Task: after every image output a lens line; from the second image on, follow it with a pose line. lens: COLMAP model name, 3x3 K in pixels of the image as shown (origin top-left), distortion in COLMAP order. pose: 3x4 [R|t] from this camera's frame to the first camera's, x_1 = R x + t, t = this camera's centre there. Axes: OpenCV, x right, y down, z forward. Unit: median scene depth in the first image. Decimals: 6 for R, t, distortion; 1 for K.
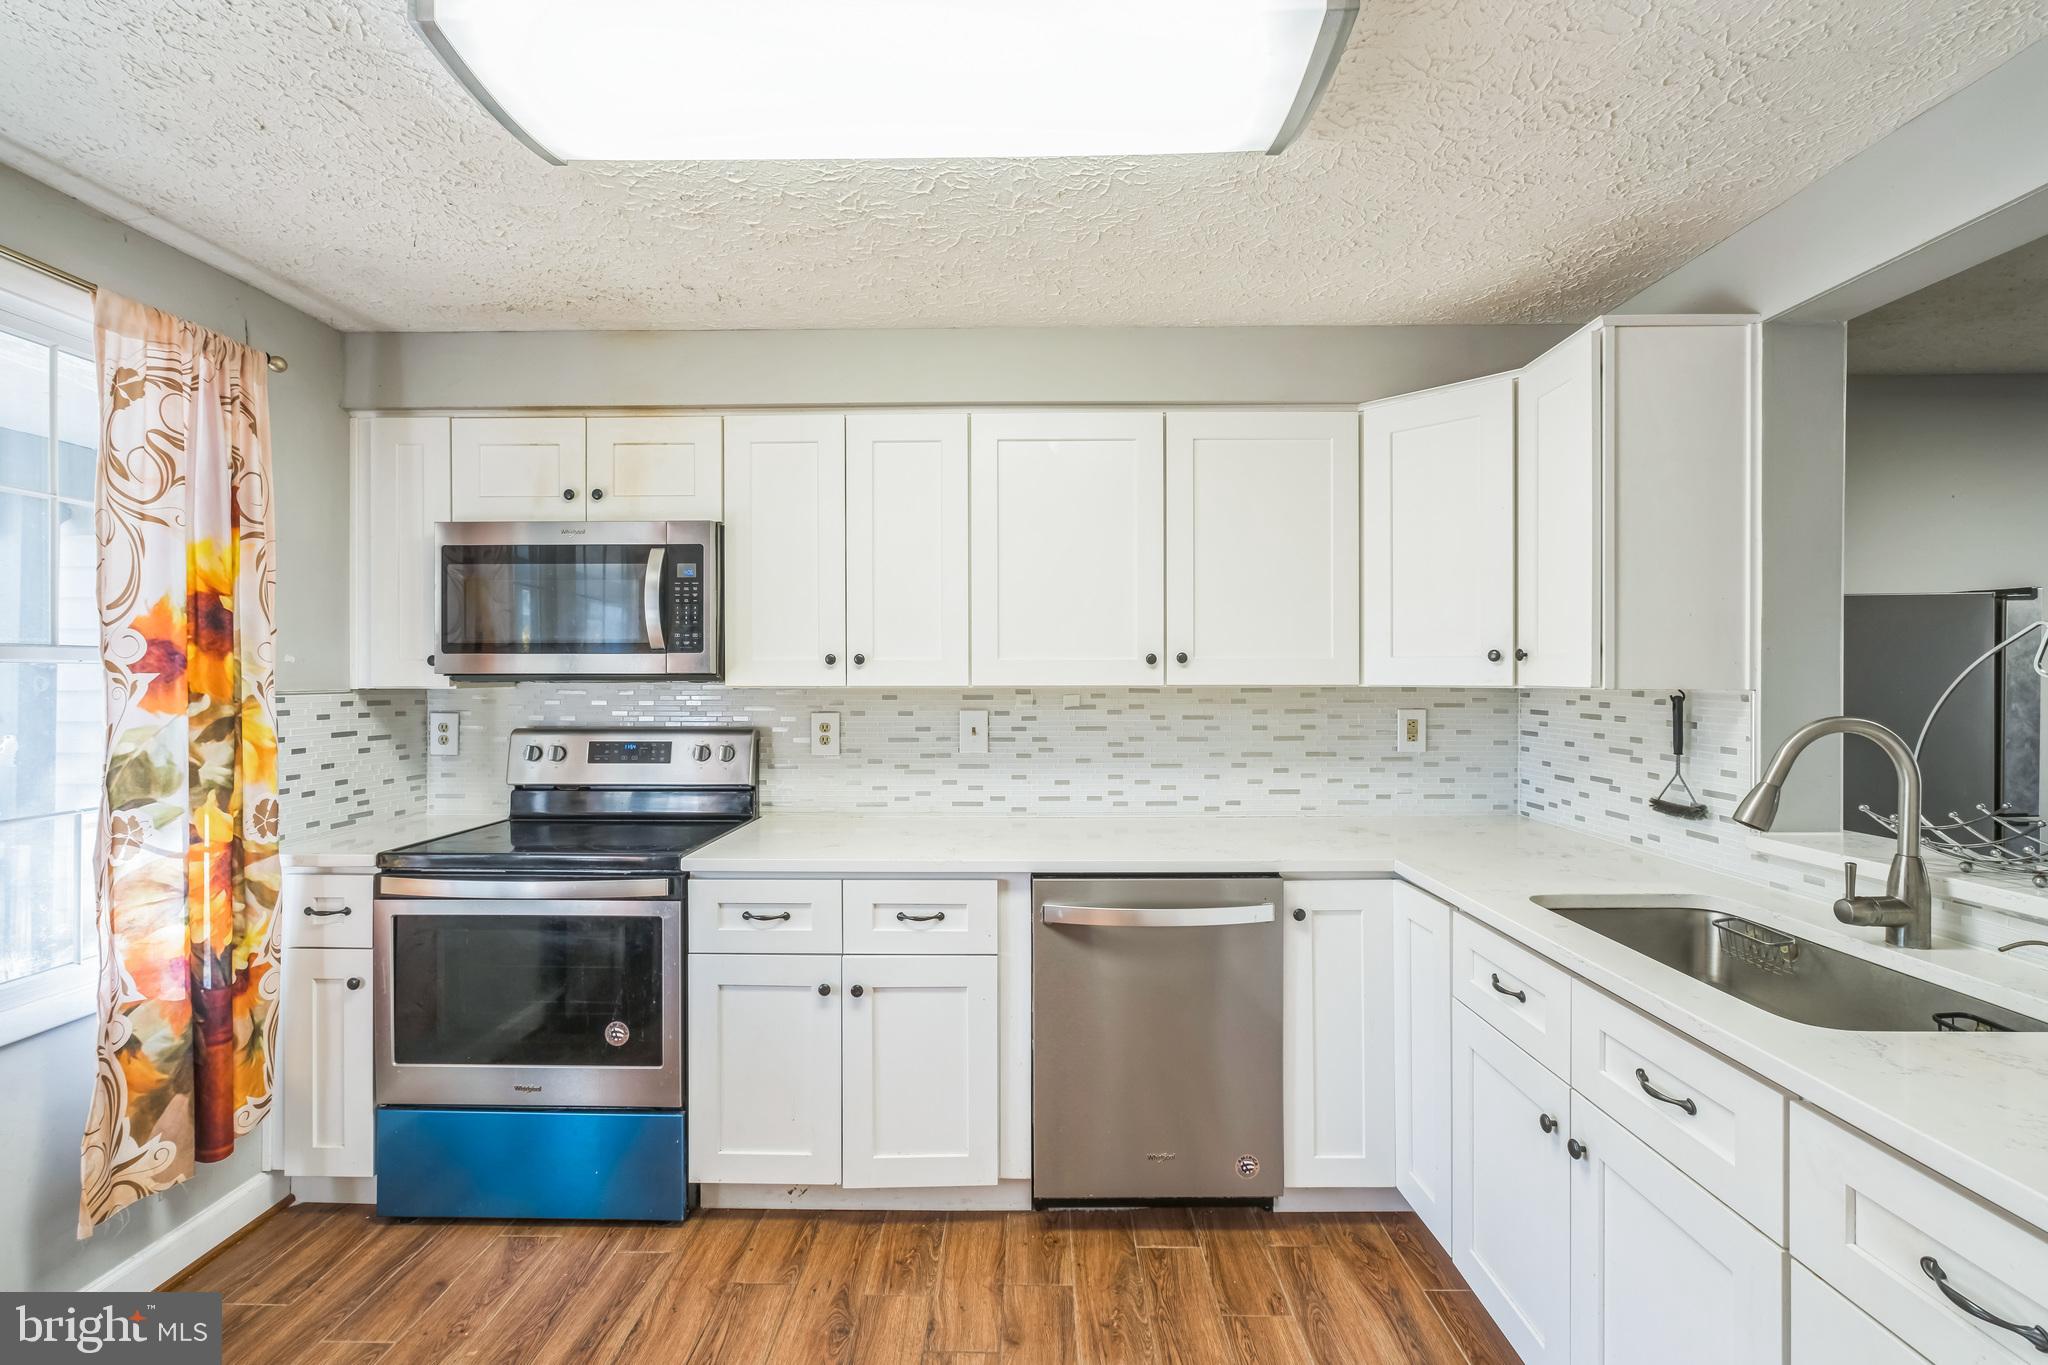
lens RADIAL K [[929.4, 0, 1022.9], [0, 929.4, 678.1], [0, 0, 1]] dist [-0.006190, 0.000825]
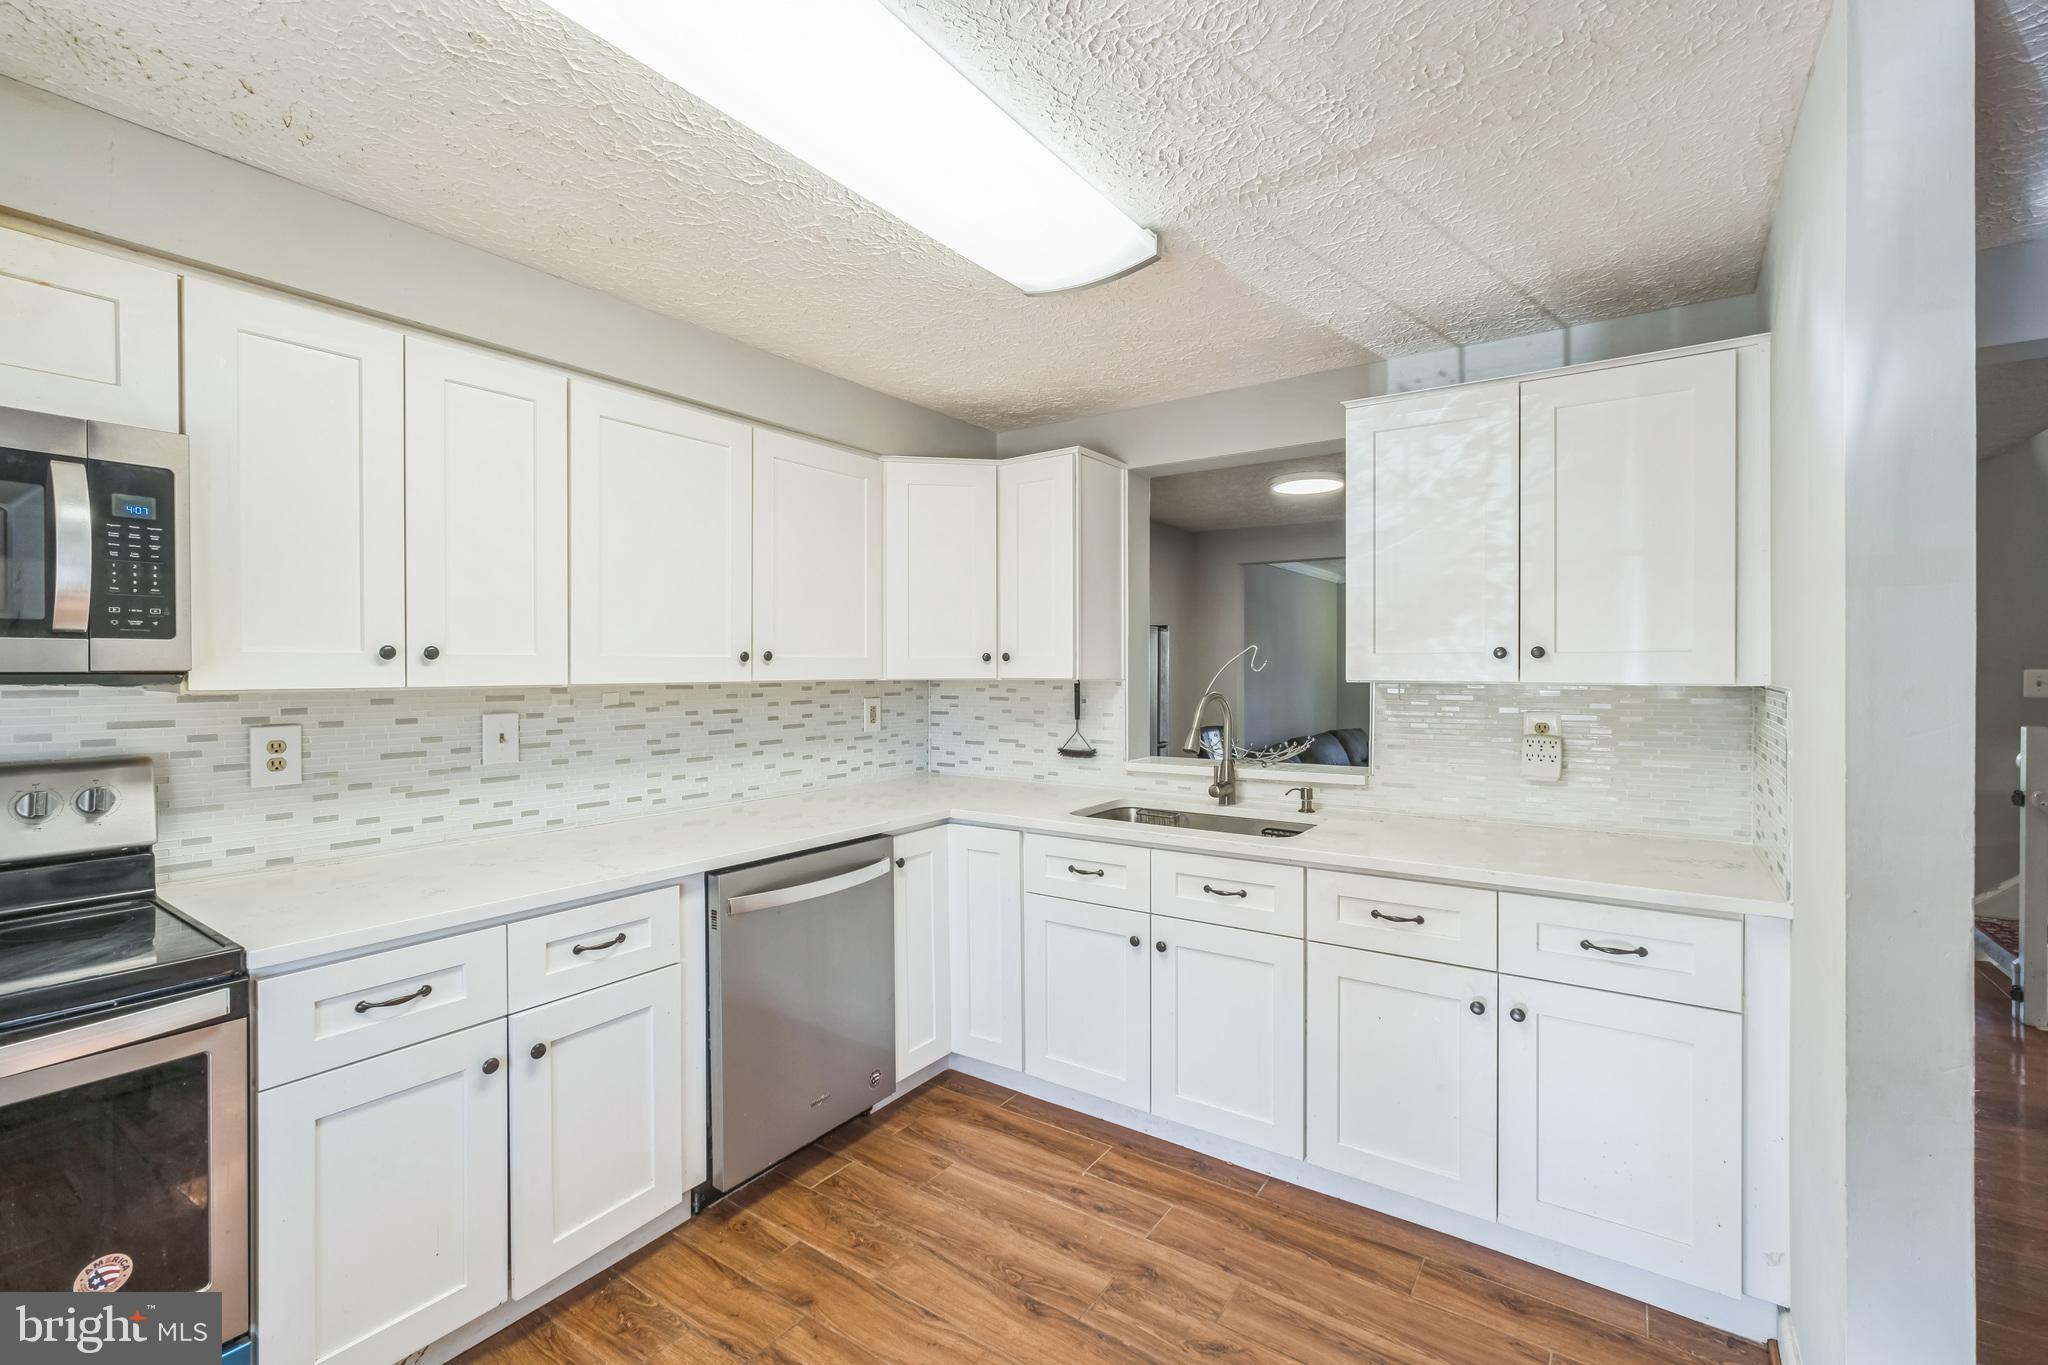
lens RADIAL K [[883.4, 0, 1025.3], [0, 883.4, 674.1], [0, 0, 1]] dist [0.001011, 0.001760]
pose [[0.557367, -0.005184, 0.830250, -0.580892], [0.004637, 0.999984, 0.003132, -0.002439], [-0.830253, 0.002104, 0.557383, 0.188372]]
